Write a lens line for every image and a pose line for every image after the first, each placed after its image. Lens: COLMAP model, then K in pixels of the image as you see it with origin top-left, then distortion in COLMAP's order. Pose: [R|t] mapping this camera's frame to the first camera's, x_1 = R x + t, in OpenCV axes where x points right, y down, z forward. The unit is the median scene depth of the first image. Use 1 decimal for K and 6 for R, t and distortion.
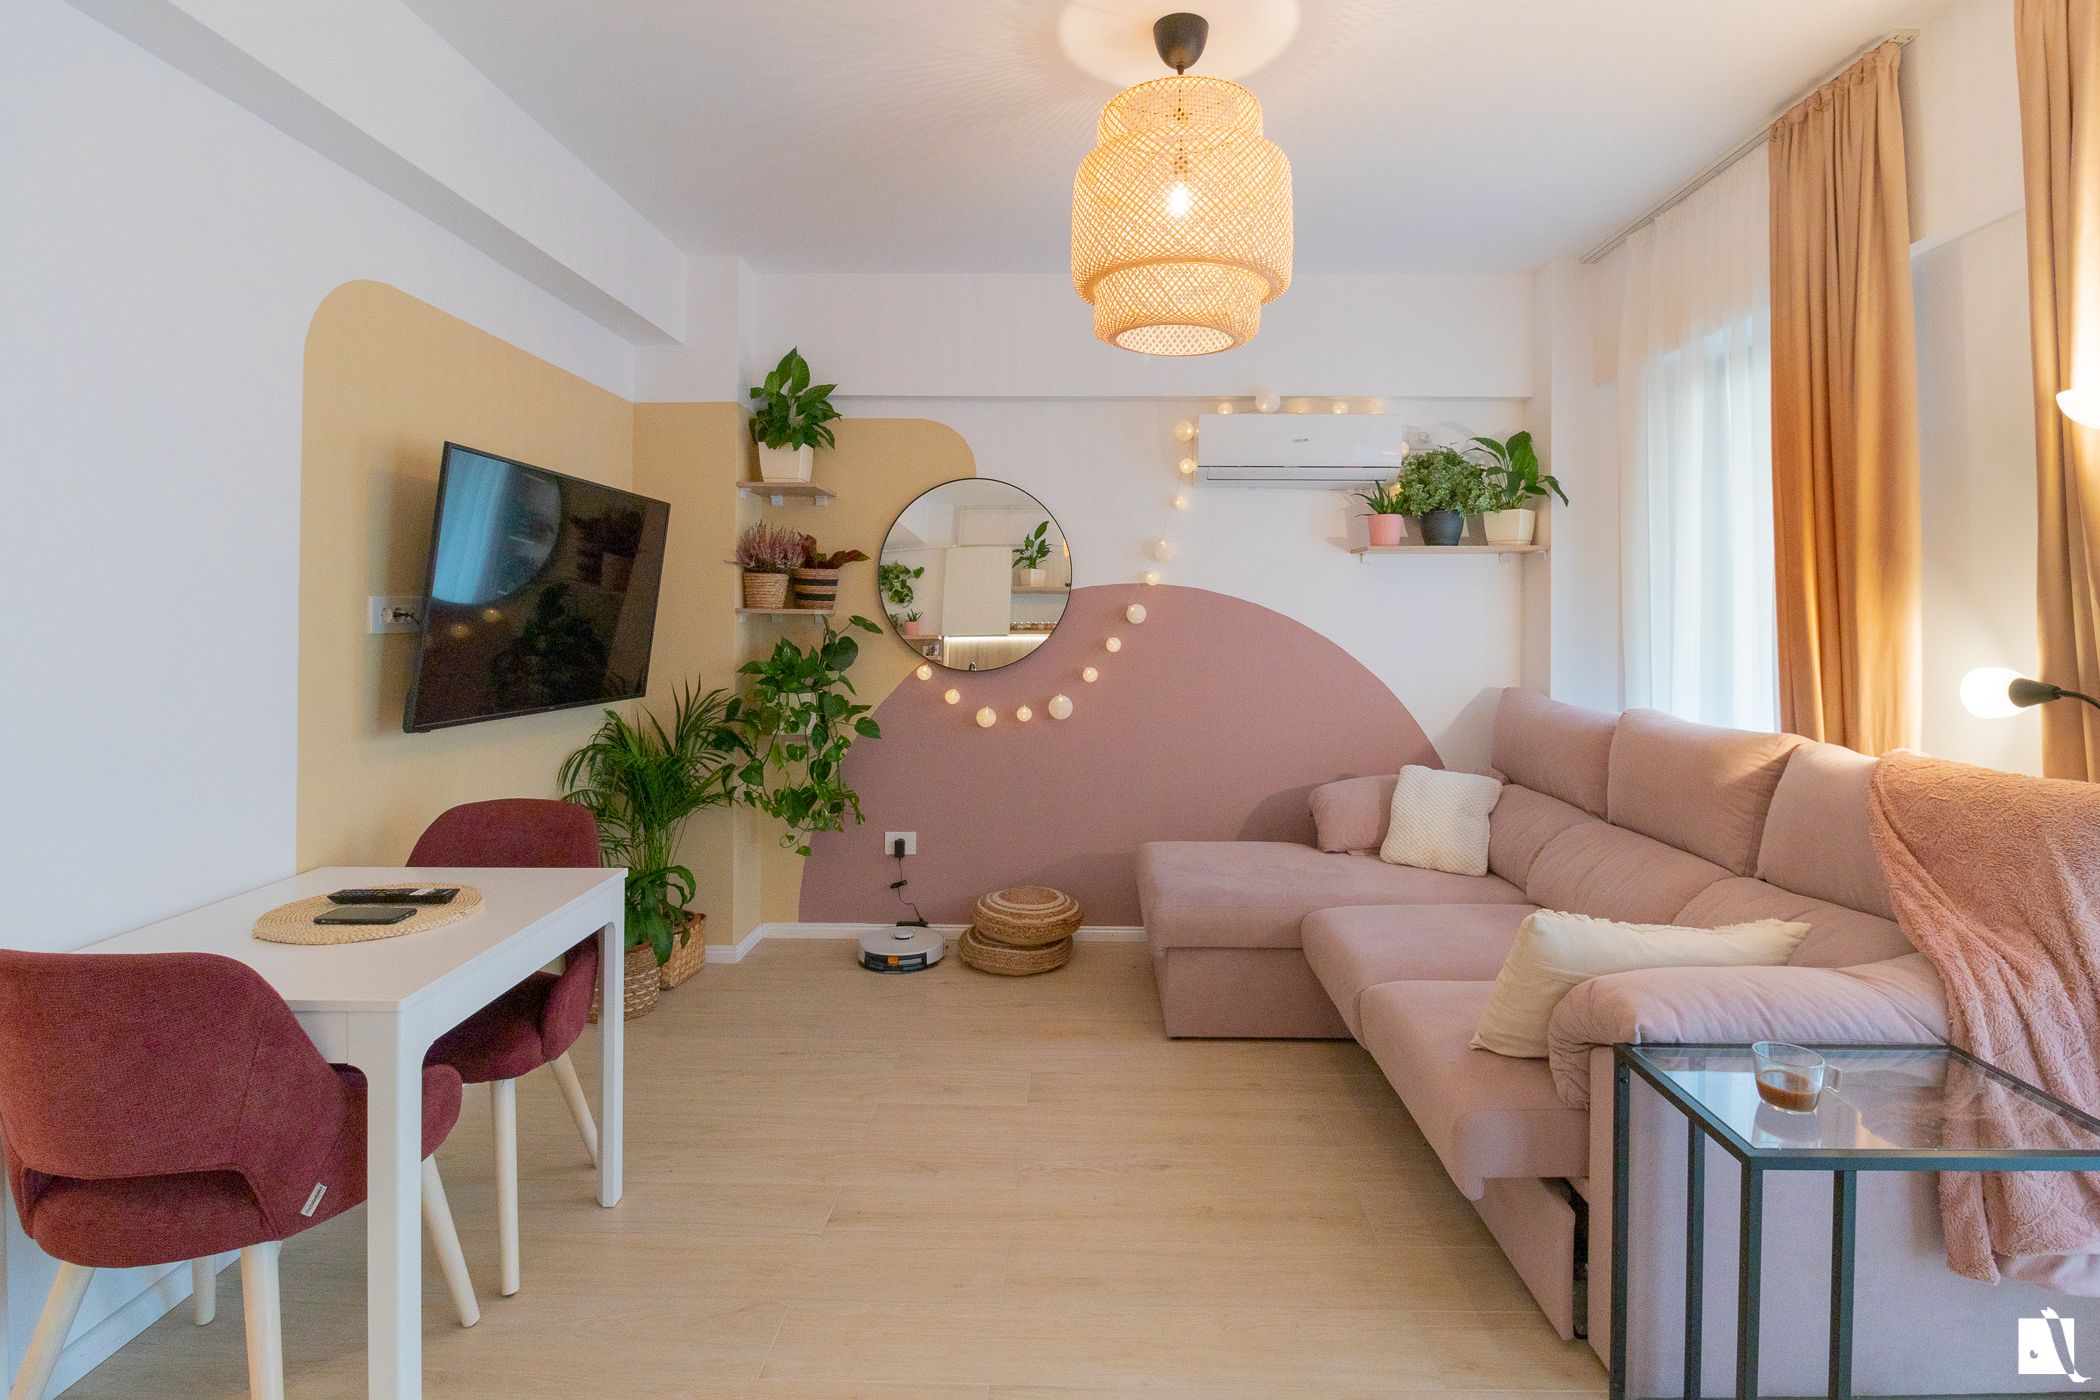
lens RADIAL K [[973.2, 0, 1057.2], [0, 973.2, 629.9], [0, 0, 1]] dist [-0.001922, -0.000551]
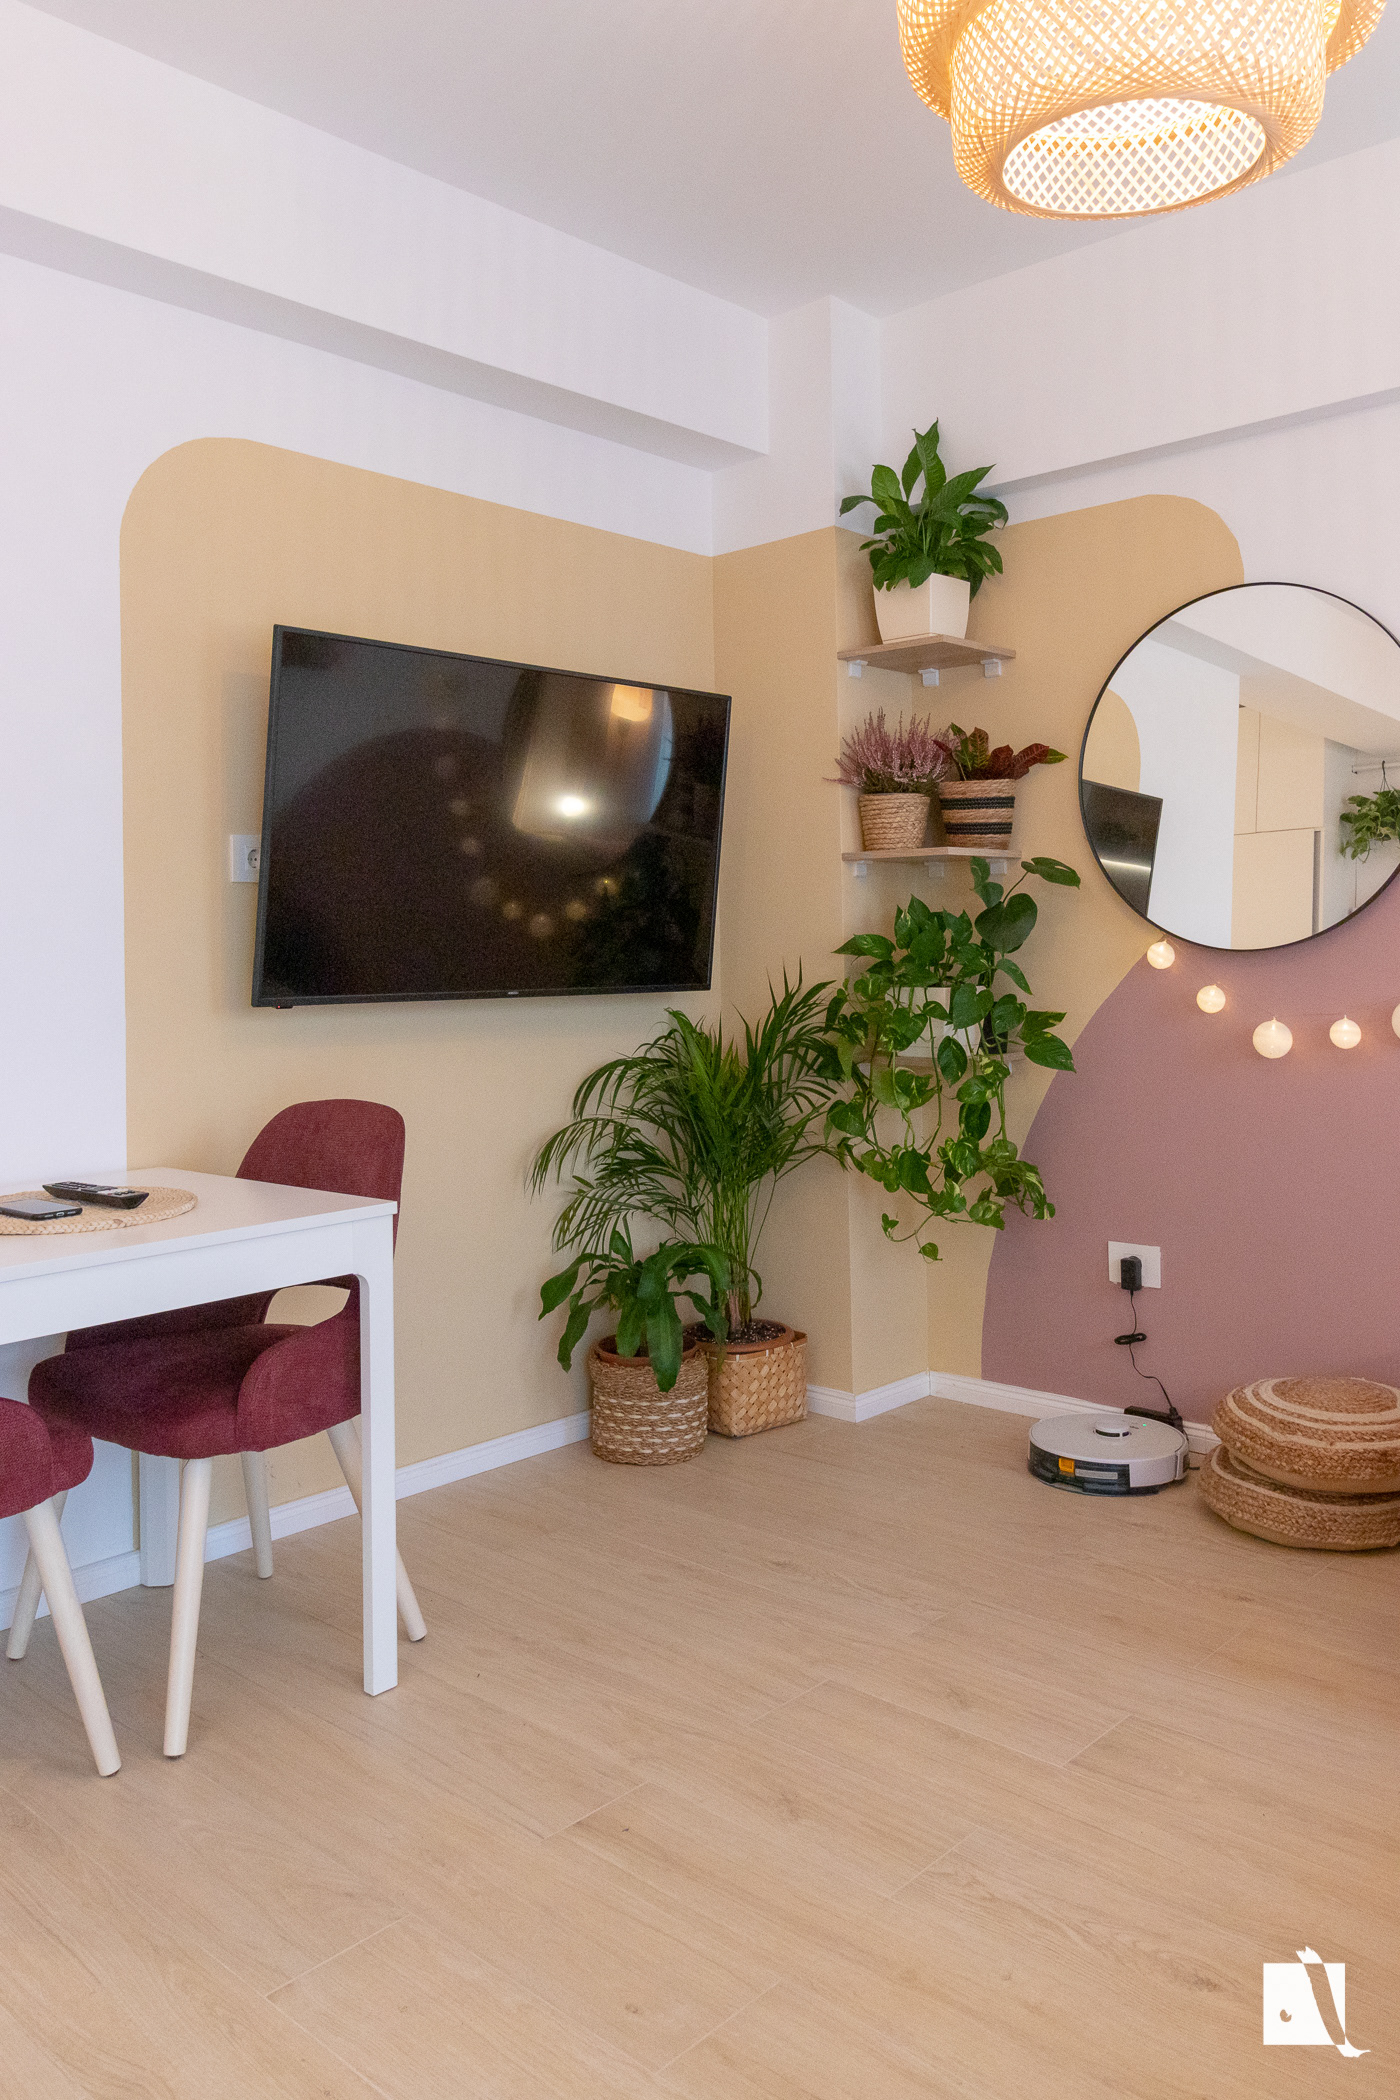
lens RADIAL K [[1560.5, 0, 701.3], [0, 1560.5, 915.7], [0, 0, 1]] dist [0.000130, 0.007288]
pose [[0.759565, -0.027694, -0.649842, 0.252711], [0.014209, 0.999561, -0.025990, 0.043388], [0.650277, 0.010508, 0.759625, 0.175304]]
